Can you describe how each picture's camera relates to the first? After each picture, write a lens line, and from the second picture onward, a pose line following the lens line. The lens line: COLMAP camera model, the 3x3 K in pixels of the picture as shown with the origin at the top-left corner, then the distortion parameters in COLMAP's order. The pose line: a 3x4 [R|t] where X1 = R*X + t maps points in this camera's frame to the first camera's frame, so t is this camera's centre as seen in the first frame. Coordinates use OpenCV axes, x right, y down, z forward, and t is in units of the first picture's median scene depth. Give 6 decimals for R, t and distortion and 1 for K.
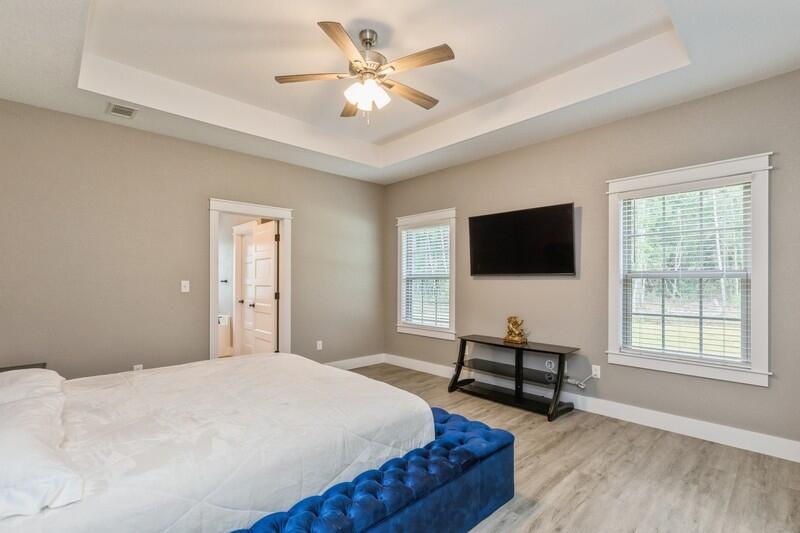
lens RADIAL K [[392.0, 0, 427.9], [0, 392.0, 278.8], [0, 0, 1]] dist [0.038417, -0.000184]
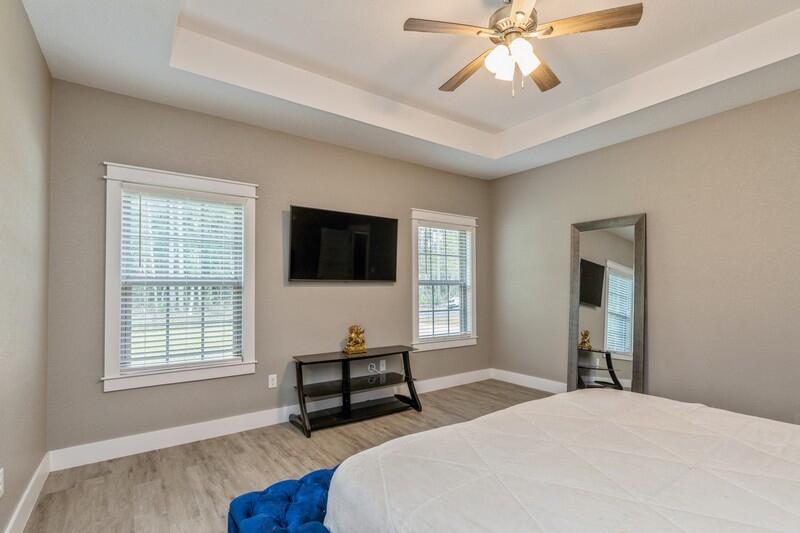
lens RADIAL K [[392.0, 0, 427.9], [0, 392.0, 278.8], [0, 0, 1]] dist [0.038417, -0.000184]
pose [[0.149055, 0.018322, 0.988659, -0.666725], [-0.000529, 0.999830, -0.018449, 0.001801], [-0.988829, 0.002227, 0.149039, 0.667119]]
